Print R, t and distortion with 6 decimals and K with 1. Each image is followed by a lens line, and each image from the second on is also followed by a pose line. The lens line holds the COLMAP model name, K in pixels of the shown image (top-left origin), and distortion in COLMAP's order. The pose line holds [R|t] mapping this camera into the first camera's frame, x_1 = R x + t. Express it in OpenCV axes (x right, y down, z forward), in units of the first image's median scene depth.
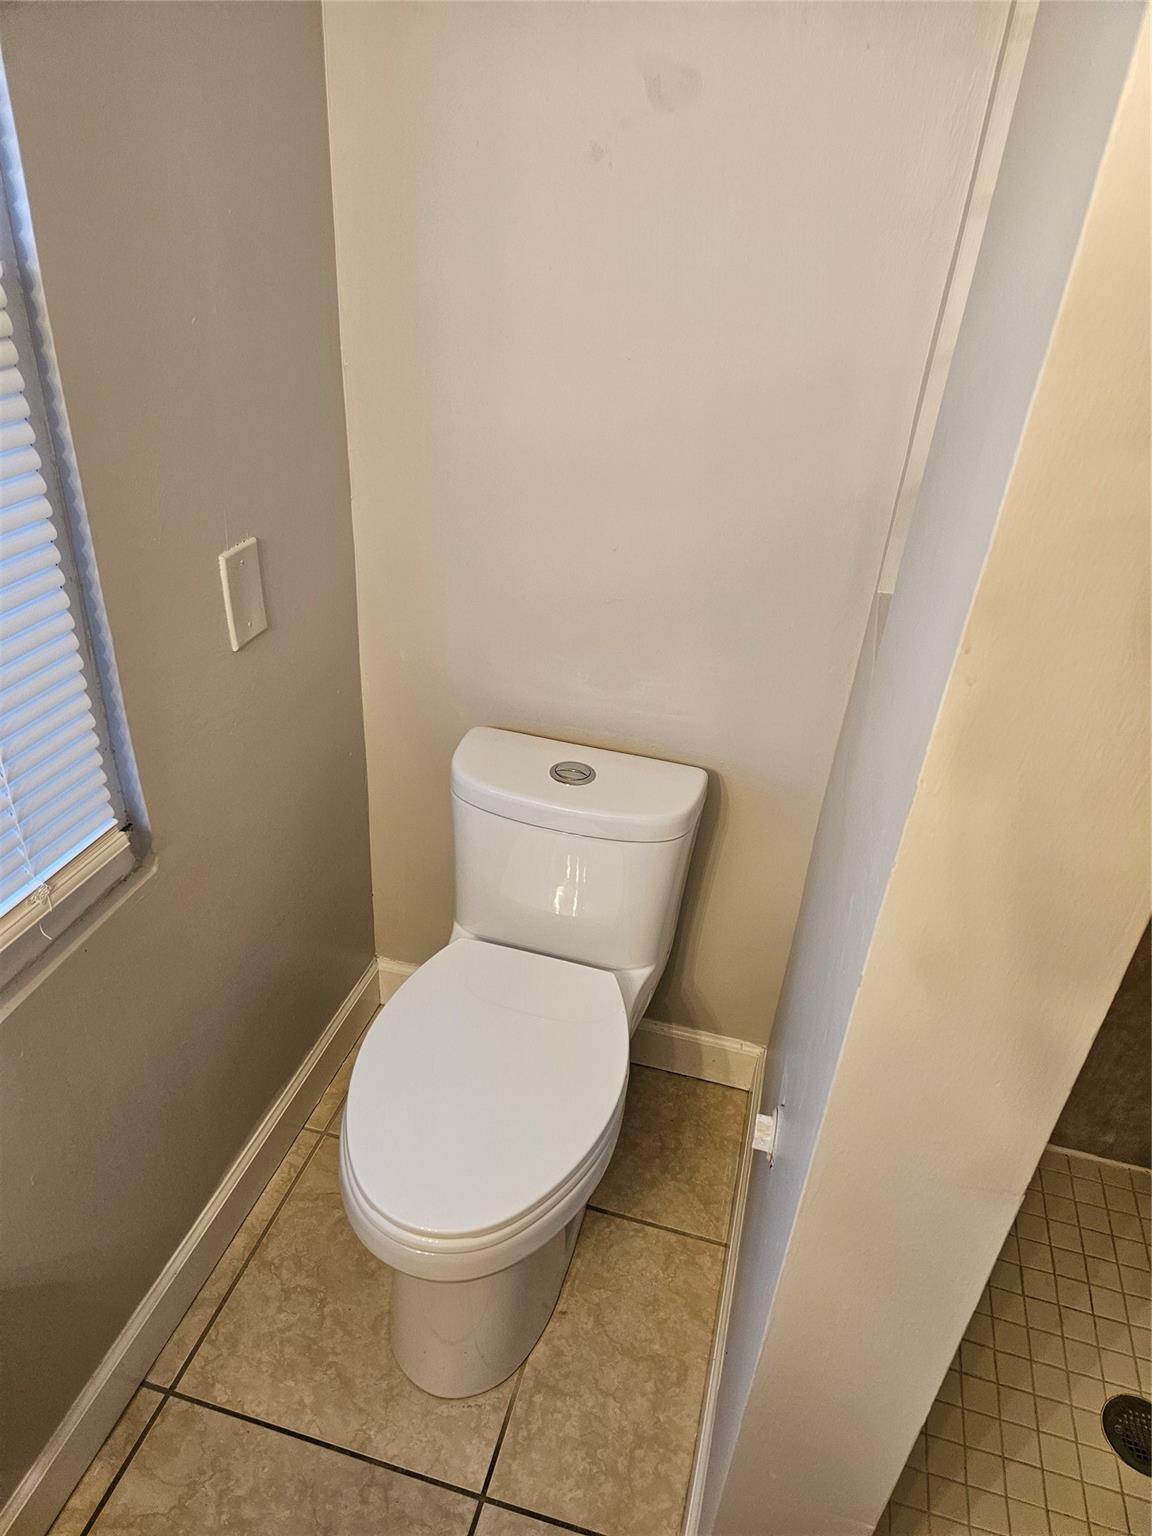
lens RADIAL K [[1028.3, 0, 580.4], [0, 1028.3, 775.2], [0, 0, 1]] dist [0.047178, -0.005448]
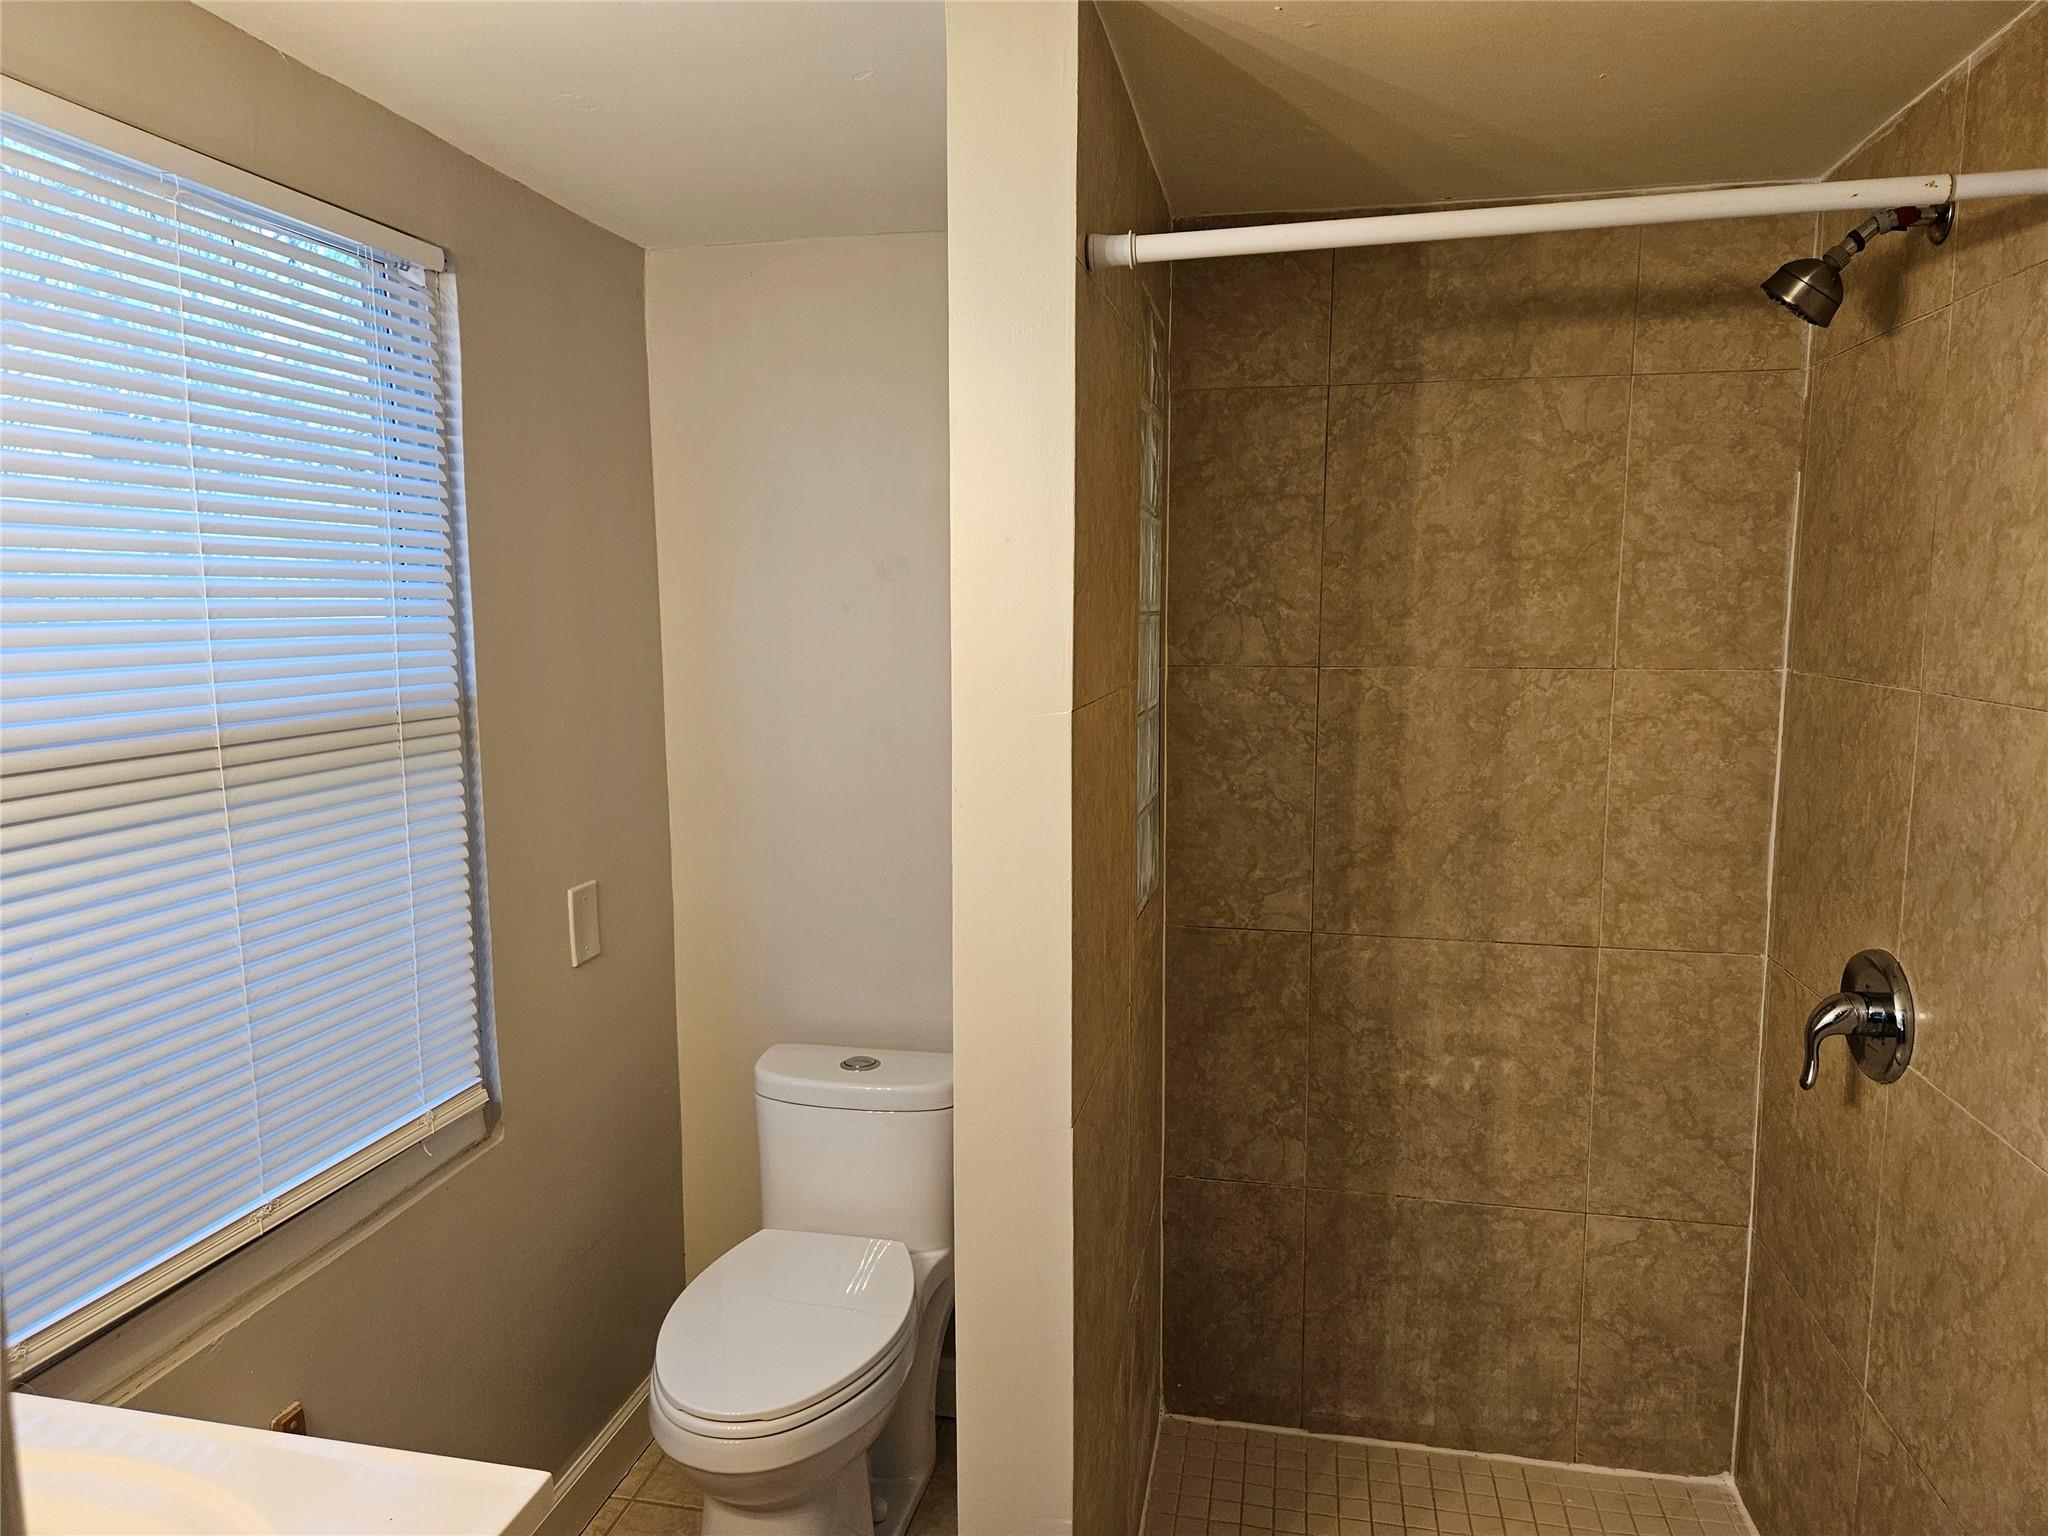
lens RADIAL K [[1371.1, 0, 1024.4], [0, 1371.1, 768.3], [0, 0, 1]] dist [0.047178, -0.005448]
pose [[0.995489, -0.081399, 0.048743, 0.141340], [0.094299, 0.905461, -0.413820, 0.392391], [-0.010450, 0.416550, 0.909053, -0.604128]]
